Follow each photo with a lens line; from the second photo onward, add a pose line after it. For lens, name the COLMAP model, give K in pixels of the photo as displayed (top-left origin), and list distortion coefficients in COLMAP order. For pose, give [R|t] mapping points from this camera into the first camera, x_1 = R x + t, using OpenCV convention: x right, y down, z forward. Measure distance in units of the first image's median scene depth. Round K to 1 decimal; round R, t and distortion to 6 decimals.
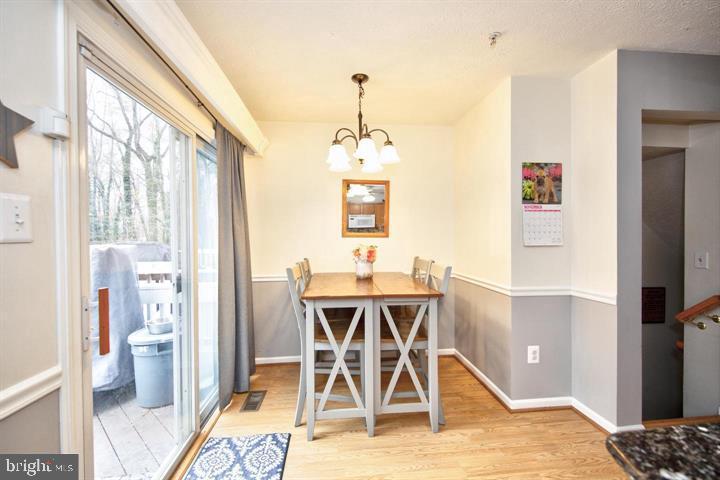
lens RADIAL K [[292.6, 0, 357.4], [0, 292.6, 237.9], [0, 0, 1]] dist [0.000437, -0.000014]
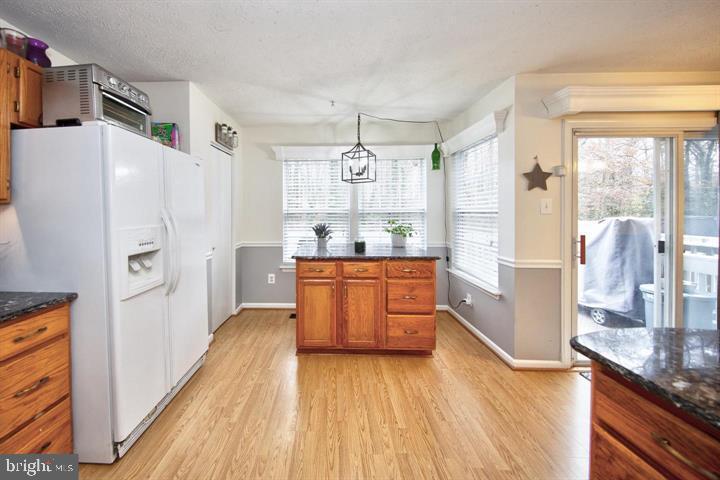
lens RADIAL K [[254.5, 0, 324.9], [0, 254.5, 213.5], [0, 0, 1]] dist [0.000735, 0.000027]
pose [[-0.124435, 0.011193, -0.992165, 0.657451], [-0.003868, 0.999923, 0.011766, -0.003545], [0.992220, 0.005302, -0.124382, -0.363227]]
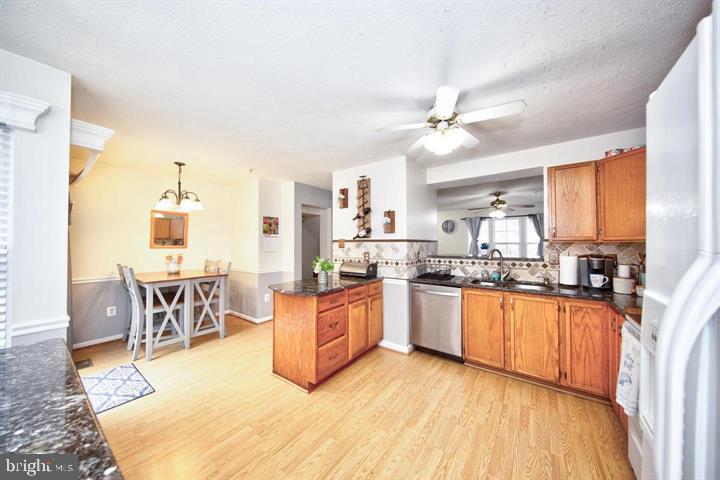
lens RADIAL K [[242.8, 0, 358.4], [0, 242.8, 239.4], [0, 0, 1]] dist [0.001159, -0.000033]
pose [[0.667181, 0.015096, 0.744743, -0.376416], [0.004074, 0.999706, -0.023914, -0.021160], [-0.744885, 0.018989, 0.666923, -0.870061]]
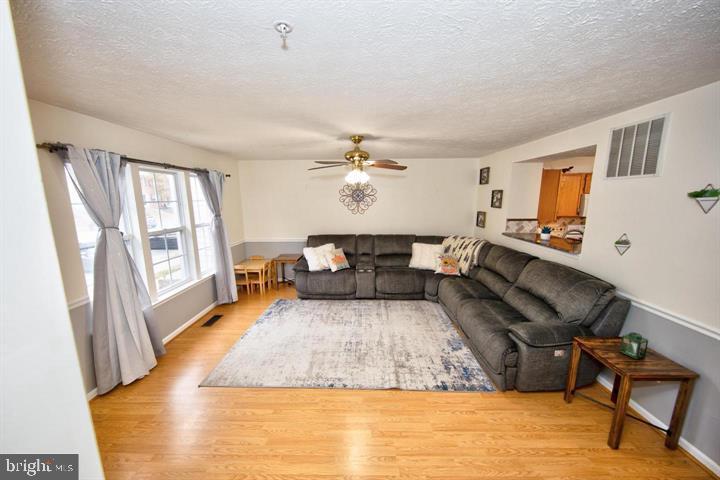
lens RADIAL K [[254.2, 0, 357.3], [0, 254.2, 239.6], [0, 0, 1]] dist [0.010727, -0.000060]
pose [[-0.994276, -0.004897, 0.106731, 2.288182], [0.013983, 0.984394, 0.175424, -0.239443], [-0.105925, 0.175912, -0.978690, 1.188895]]
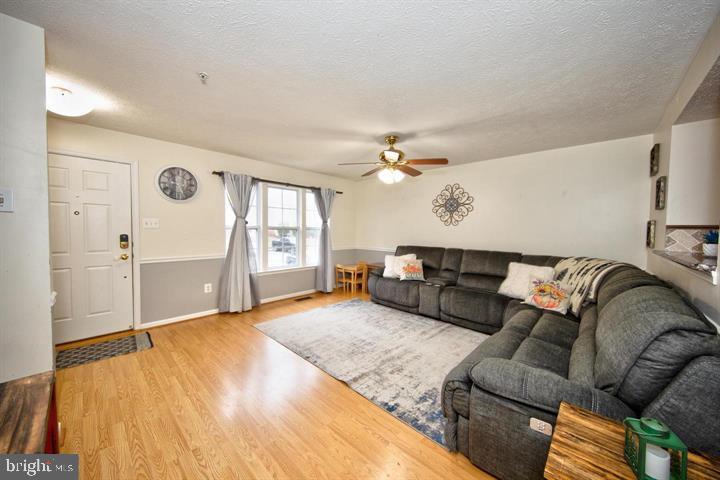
lens RADIAL K [[260.0, 0, 354.6], [0, 260.0, 238.4], [0, 0, 1]] dist [0.015618, -0.000002]
pose [[-0.657680, -0.030330, 0.752686, 1.455946], [-0.003076, 0.999289, 0.037578, -0.037839], [-0.753291, 0.022399, -0.657306, 0.864880]]
